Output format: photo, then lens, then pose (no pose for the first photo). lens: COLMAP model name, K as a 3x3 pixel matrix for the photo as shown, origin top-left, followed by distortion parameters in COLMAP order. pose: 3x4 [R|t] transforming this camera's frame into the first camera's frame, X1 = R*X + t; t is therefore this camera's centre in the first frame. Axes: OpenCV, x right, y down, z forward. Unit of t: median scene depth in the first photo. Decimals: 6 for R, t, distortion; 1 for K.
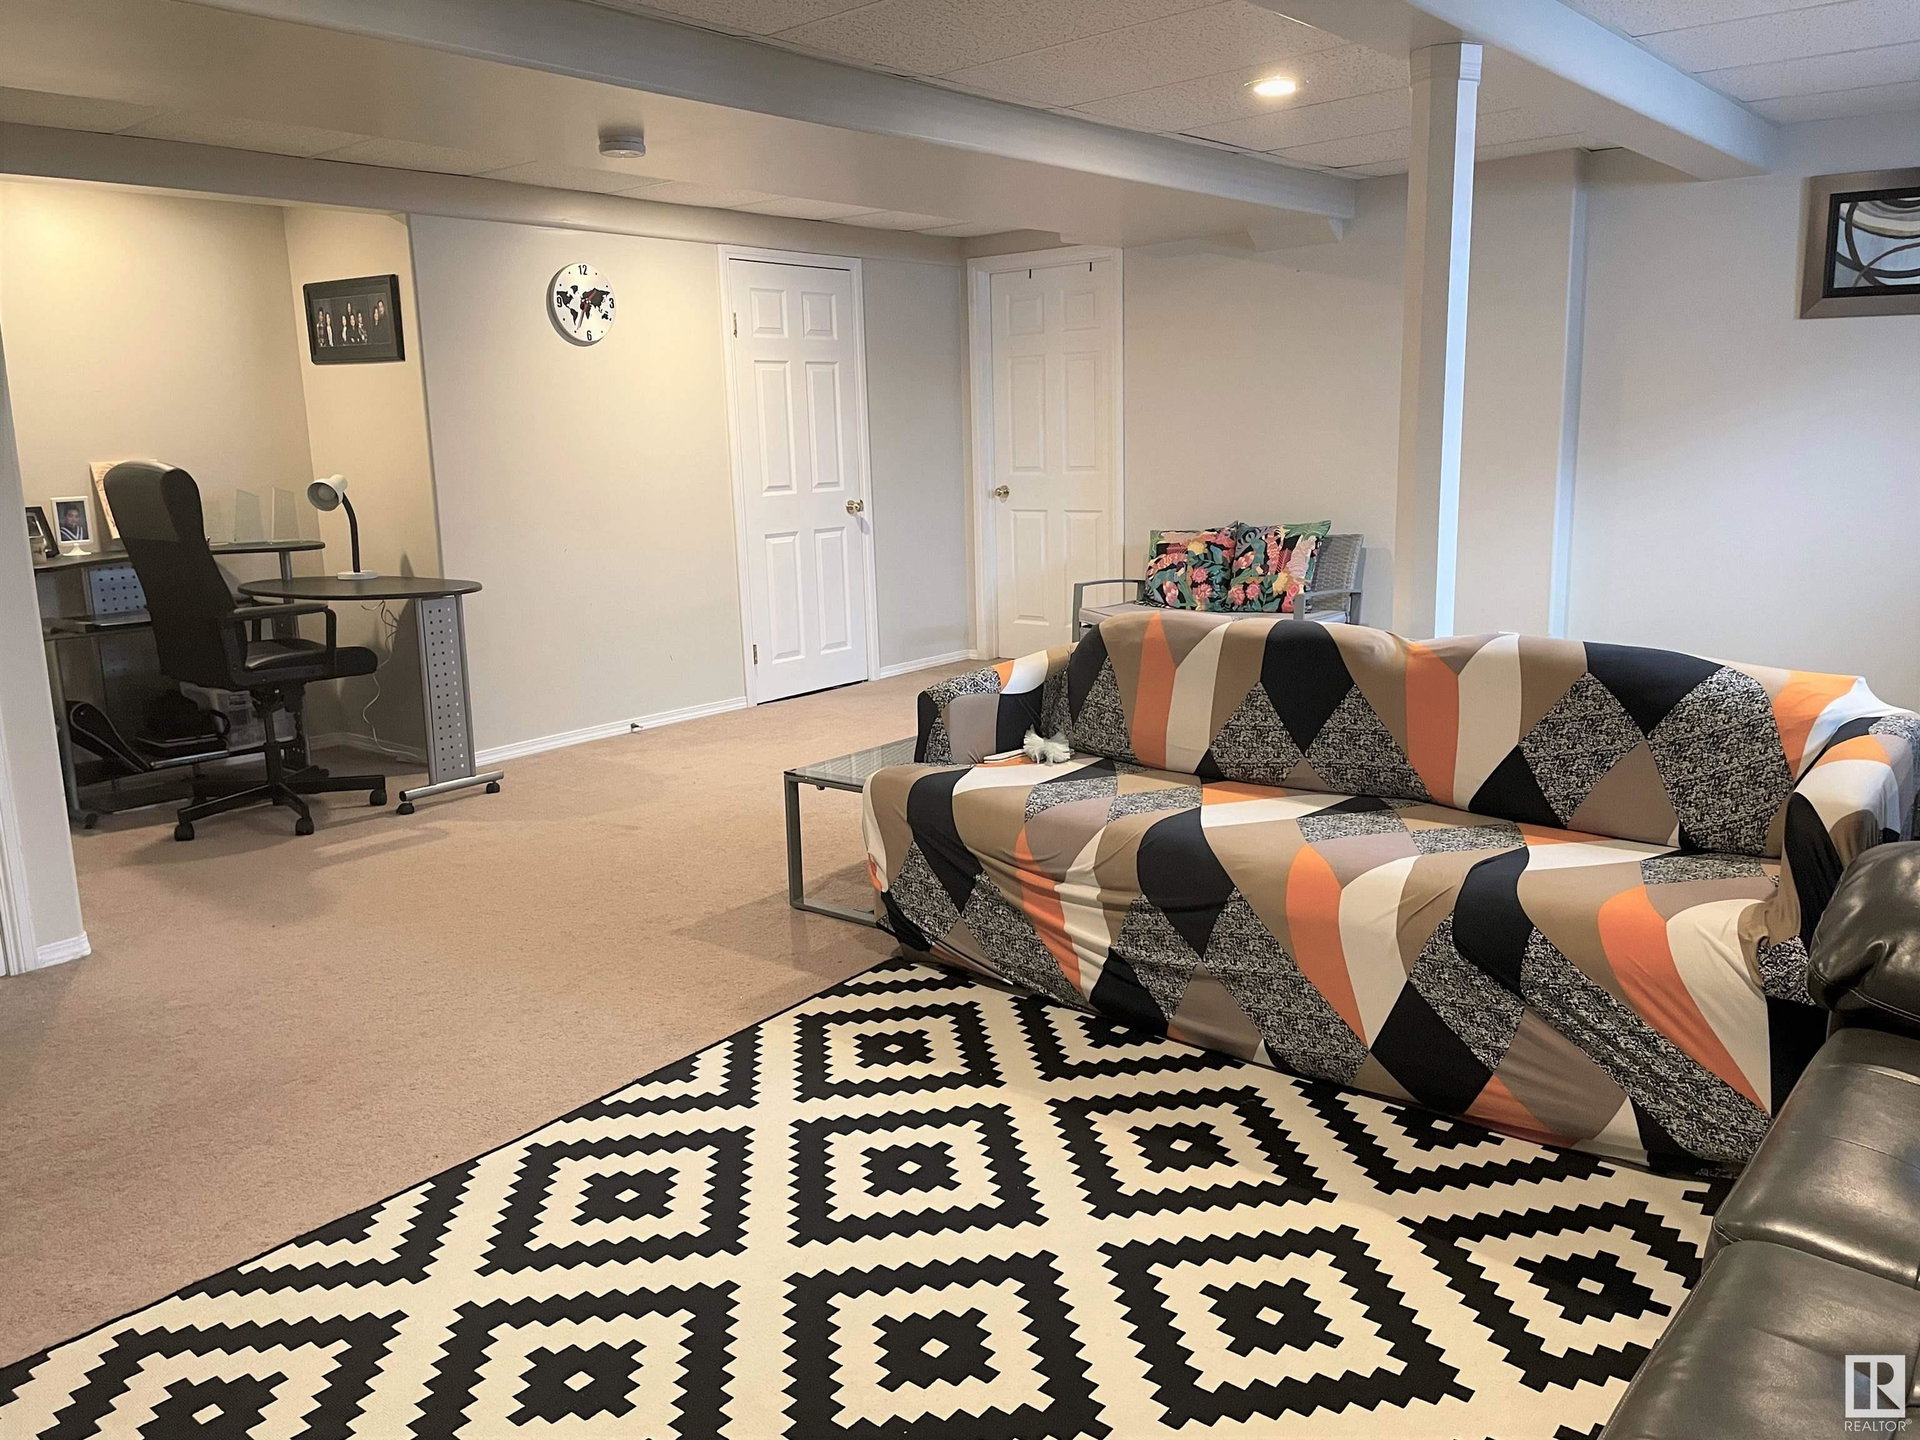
lens RADIAL K [[1435.8, 0, 960.0], [0, 1435.8, 720.0], [0, 0, 1]] dist [0.006400, -0.001387]
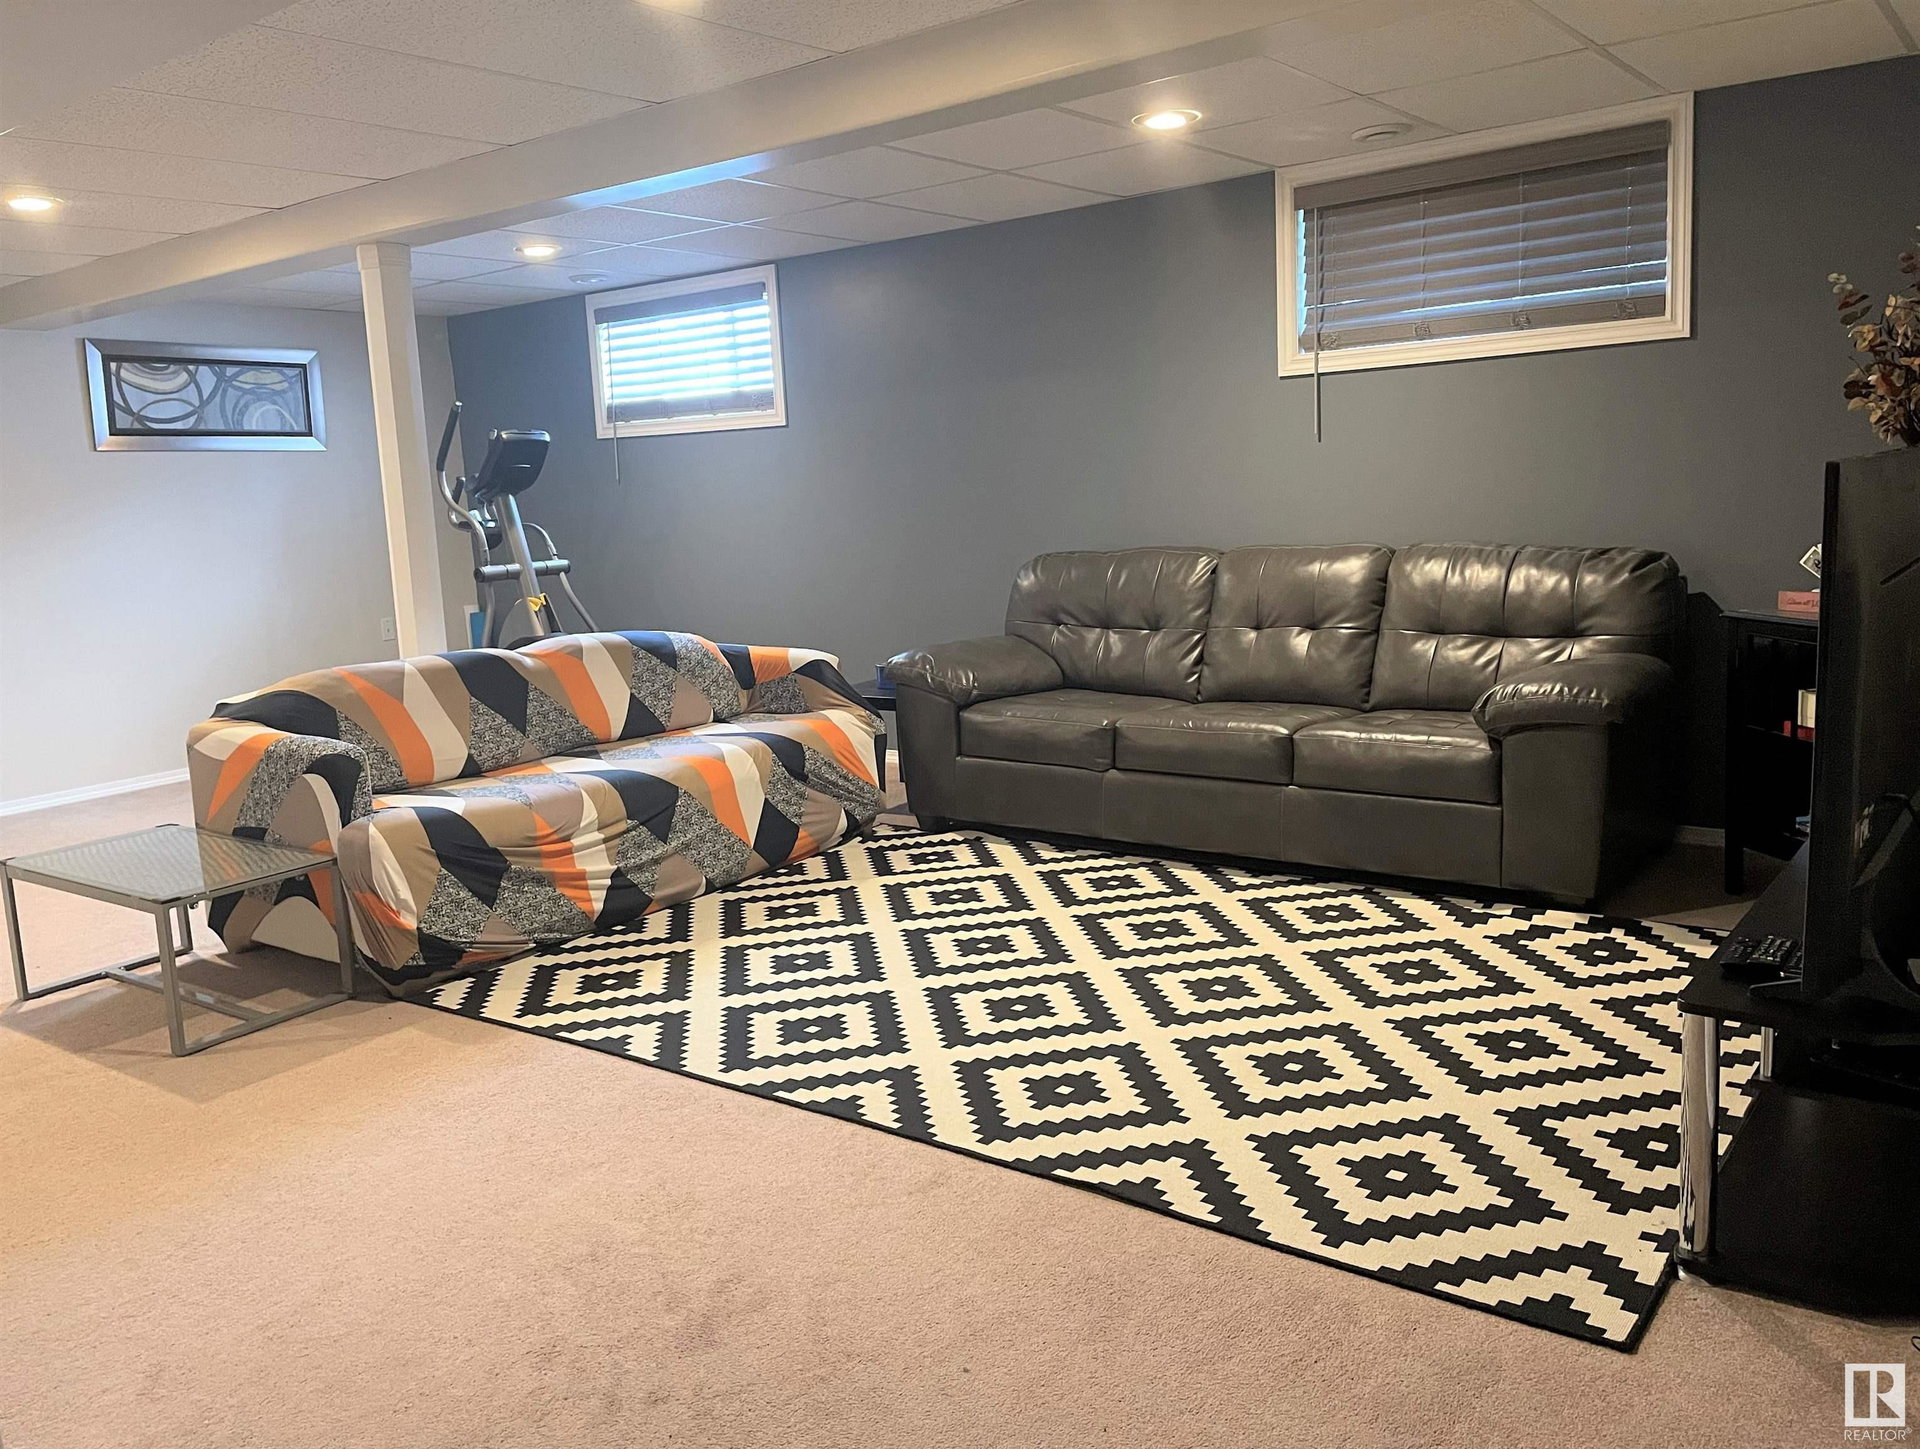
lens RADIAL K [[1492.2, 0, 960.0], [0, 1492.2, 724.5], [0, 0, 1]] dist [0.012732, -0.000942]
pose [[-0.058505, -0.132225, 0.989492, -1.307920], [0.250703, 0.957478, 0.142770, -0.095244], [-0.966294, 0.256422, -0.022868, 0.666534]]
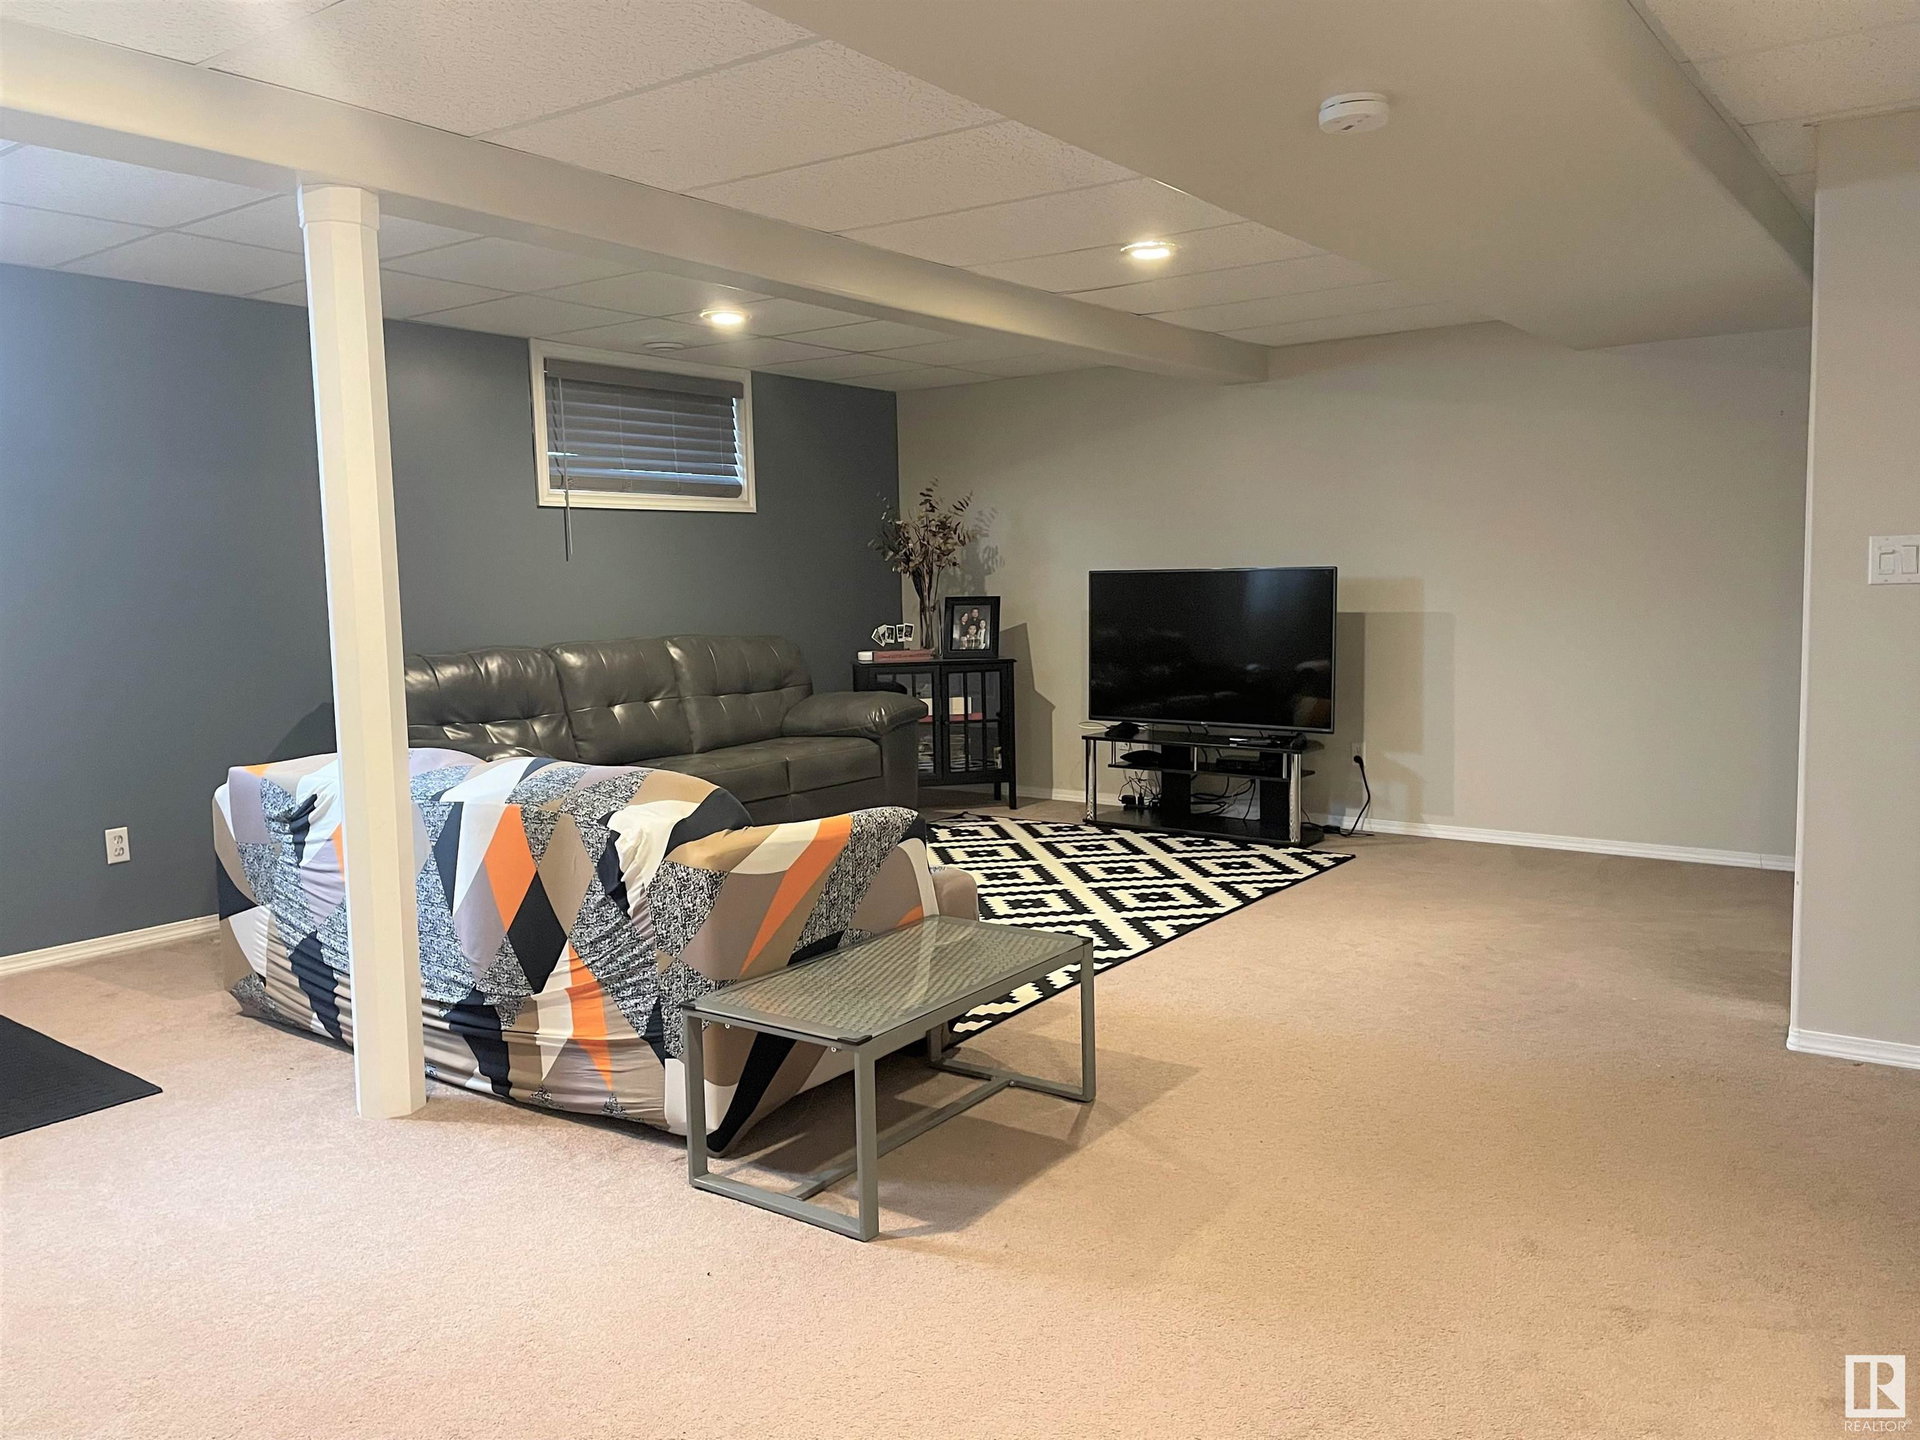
lens RADIAL K [[1492.2, 0, 960.0], [0, 1492.2, 720.0], [0, 0, 1]] dist [0.012732, -0.000942]
pose [[-0.993855, 0.053517, -0.096888, 0.050628], [0.022851, 0.955691, 0.293484, -0.452003], [0.108301, 0.289467, -0.951041, 2.295141]]
